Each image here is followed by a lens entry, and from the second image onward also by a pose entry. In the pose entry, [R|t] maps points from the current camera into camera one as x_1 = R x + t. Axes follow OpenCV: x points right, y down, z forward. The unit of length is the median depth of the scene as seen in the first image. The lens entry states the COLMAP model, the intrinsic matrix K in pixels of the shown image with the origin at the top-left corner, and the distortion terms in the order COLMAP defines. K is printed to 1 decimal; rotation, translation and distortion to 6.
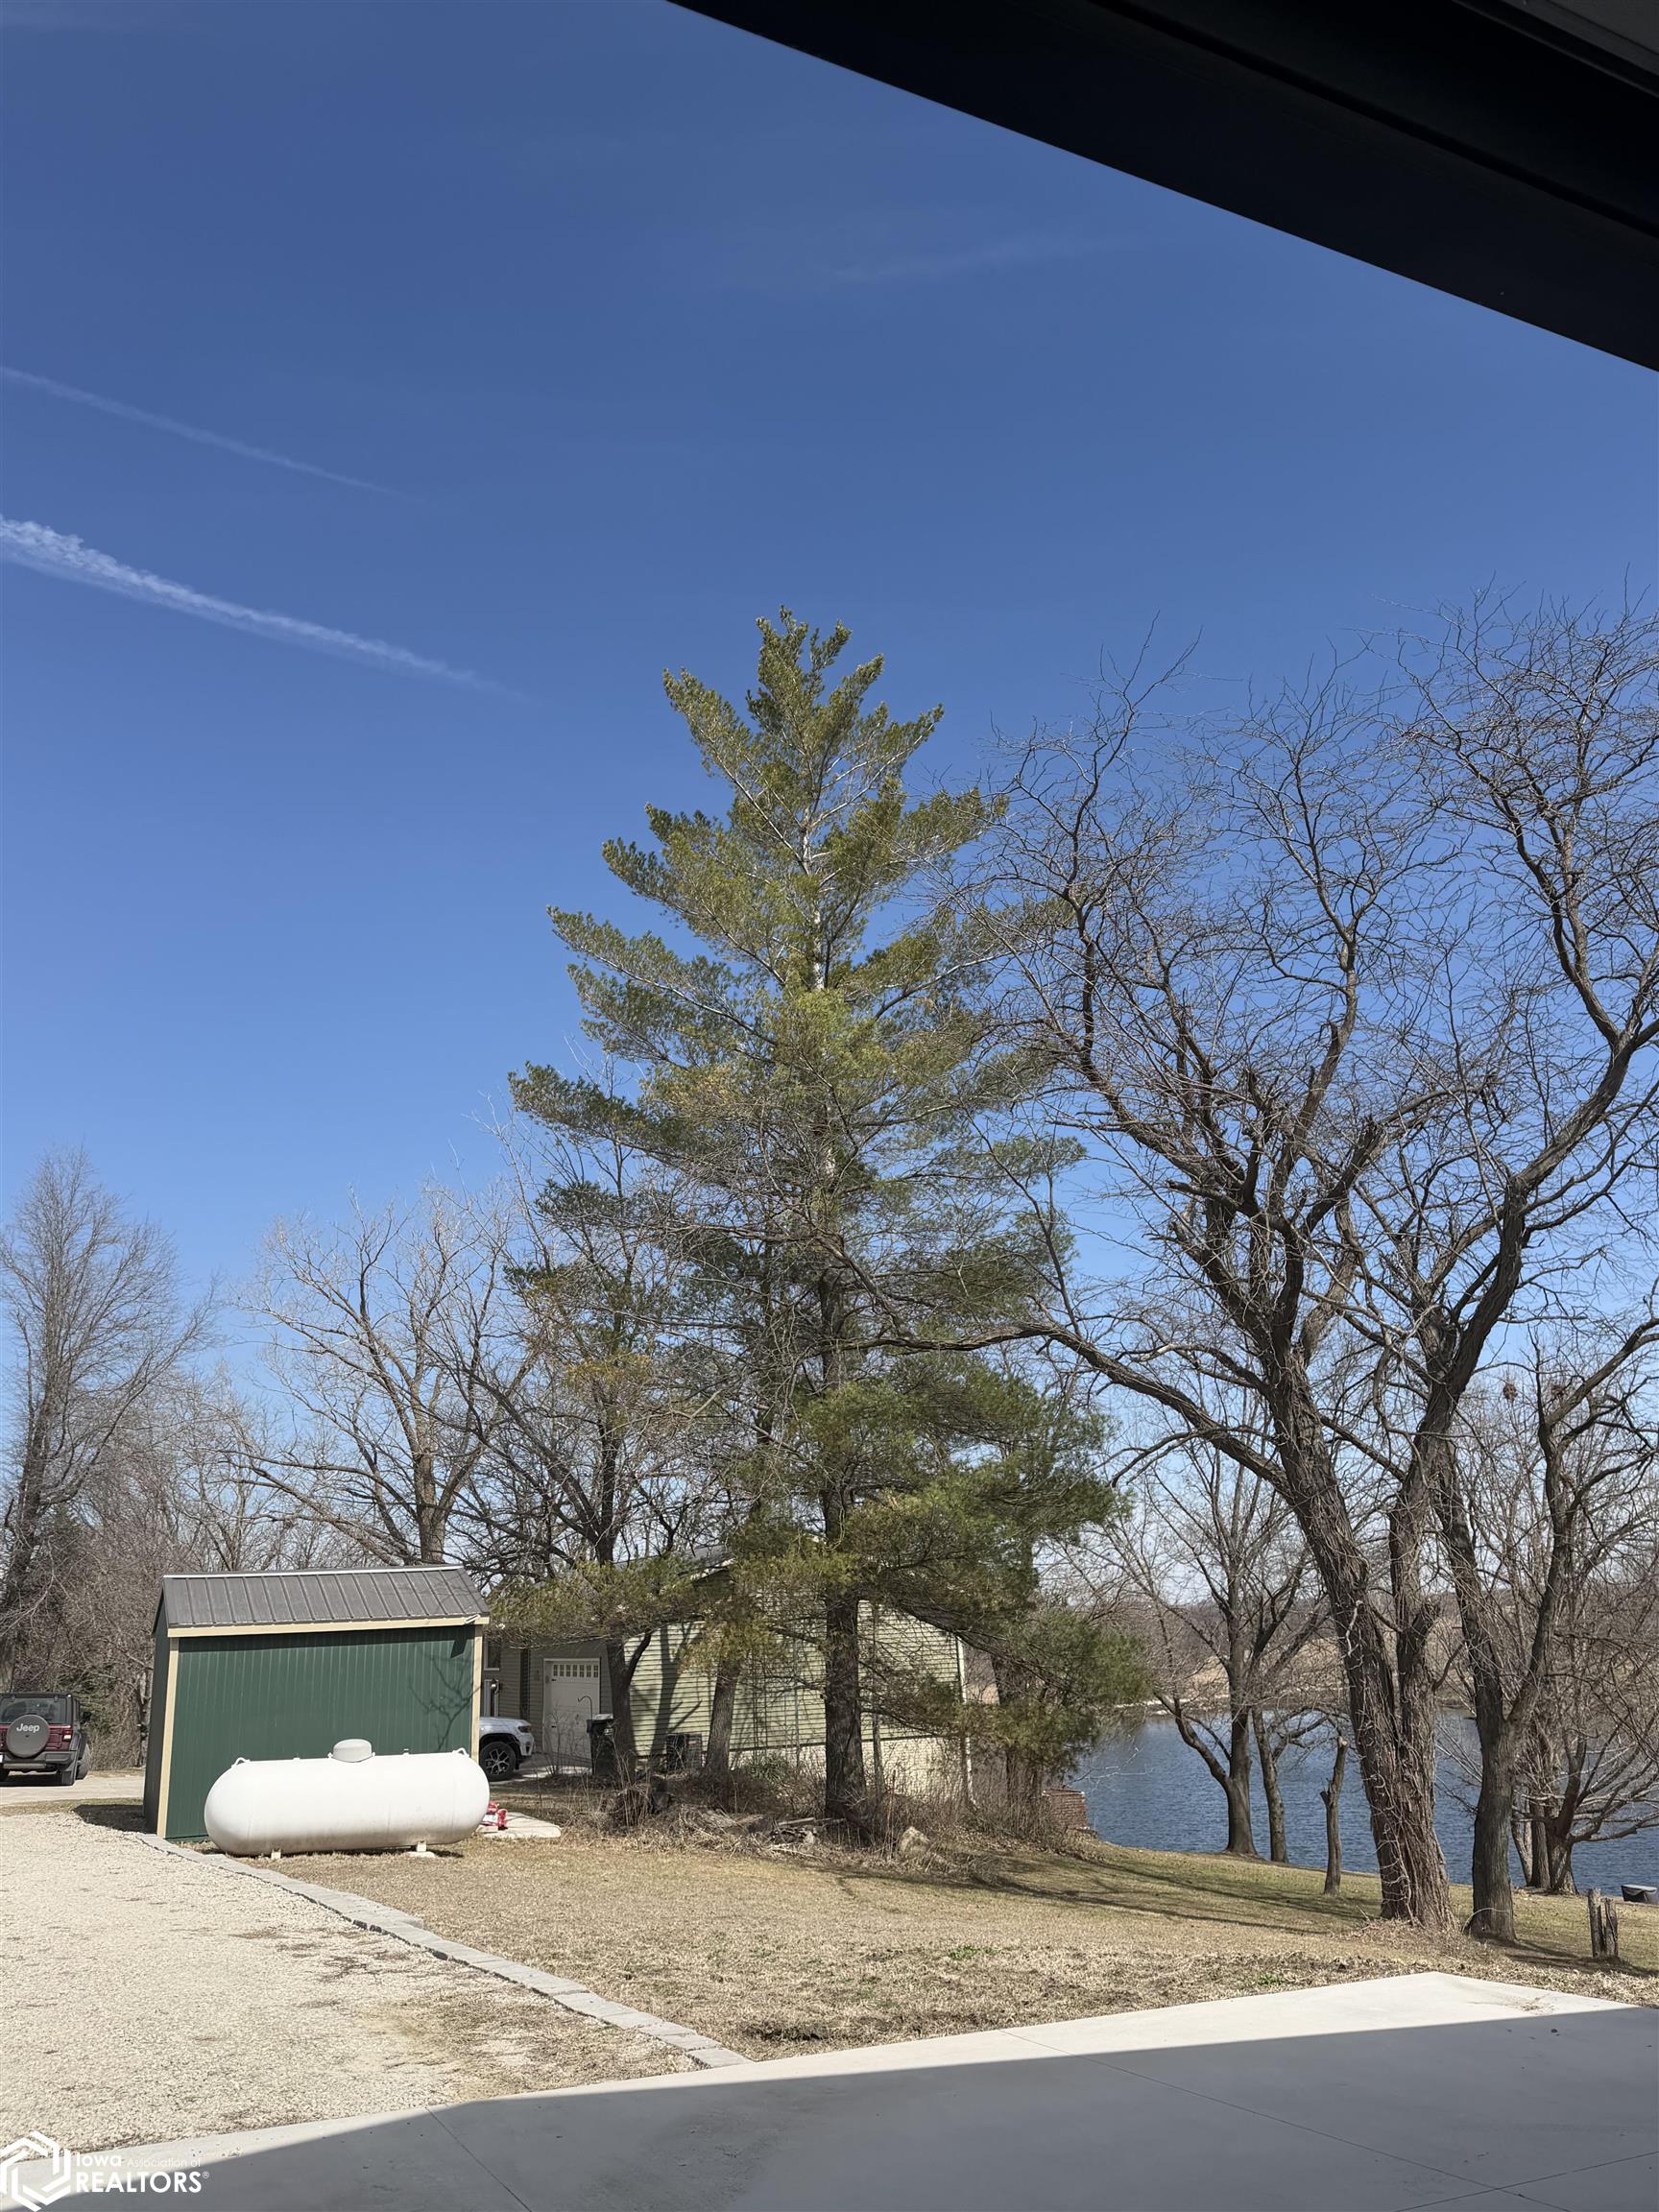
lens RADIAL K [[1767.9, 0, 829.5], [0, 1767.9, 1106.0], [0, 0, 1]] dist [0.124295, -0.197735]
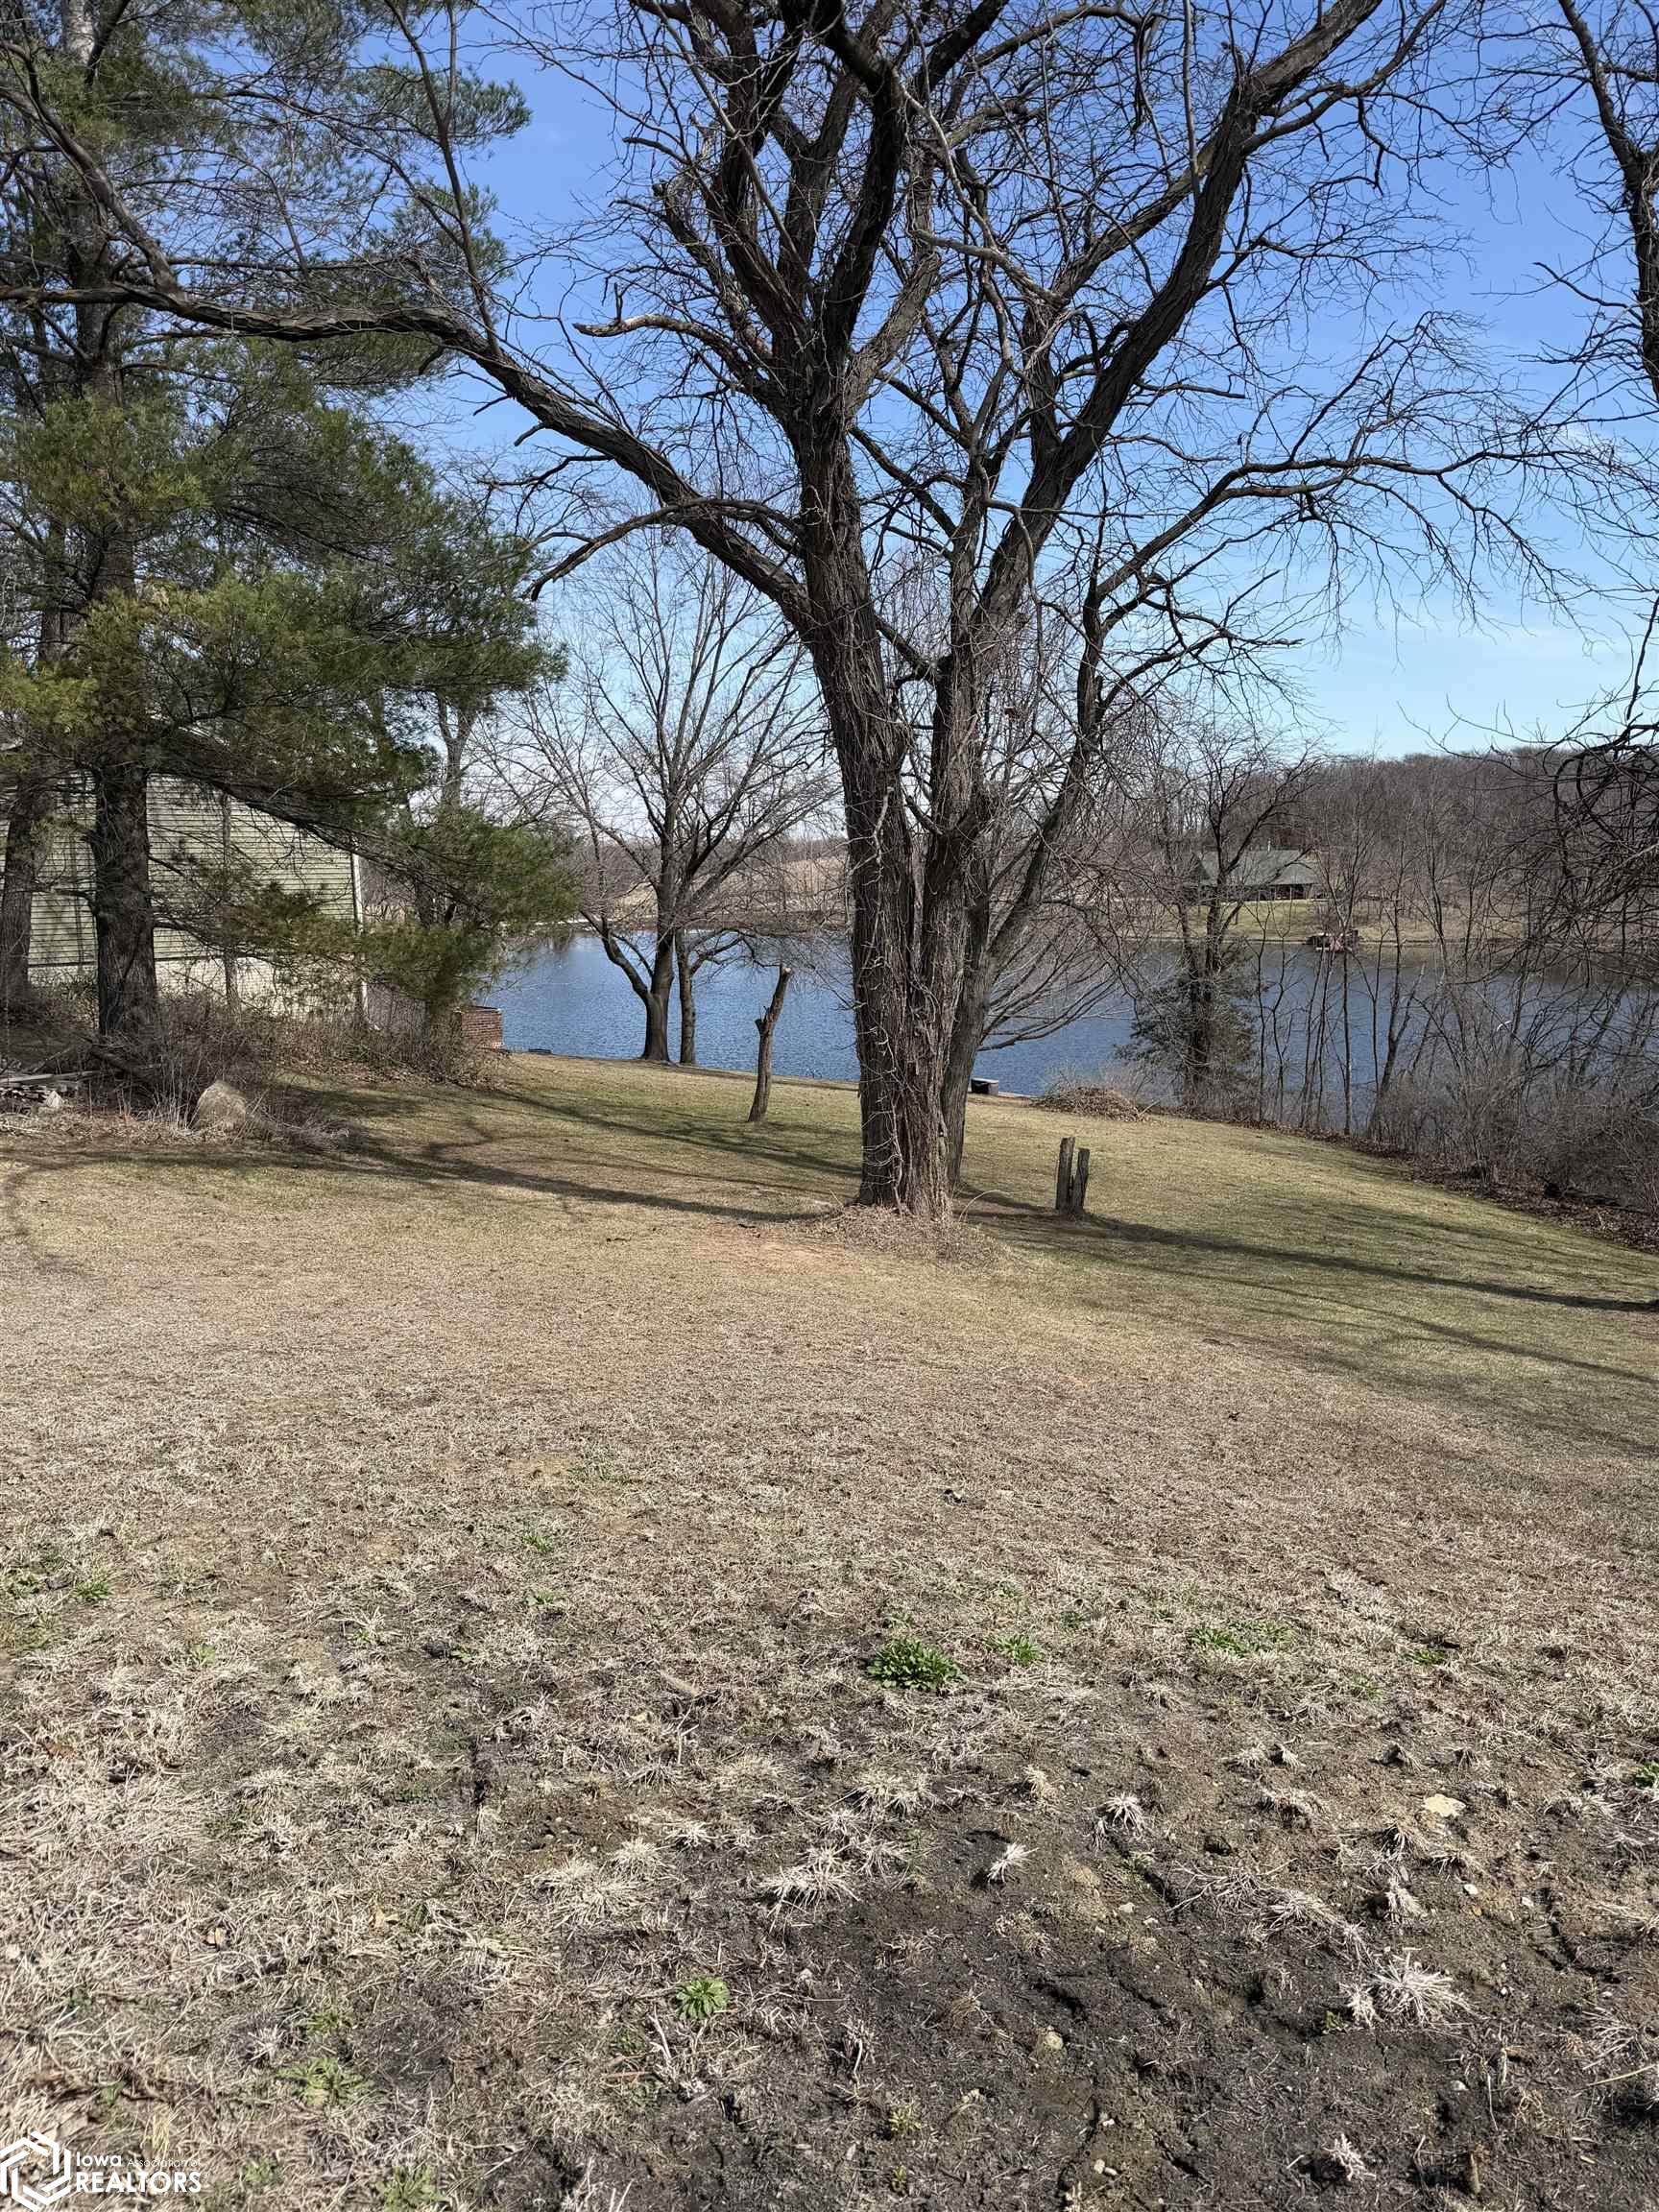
lens RADIAL K [[1520.7, 0, 817.0], [0, 1520.7, 1106.3], [0, 0, 1]] dist [0.059711, -0.098611]
pose [[0.948839, -0.012364, 0.315519, 0.064235], [-0.124134, 0.904175, 0.408729, 0.111189], [-0.290338, -0.426984, 0.856381, 0.338987]]
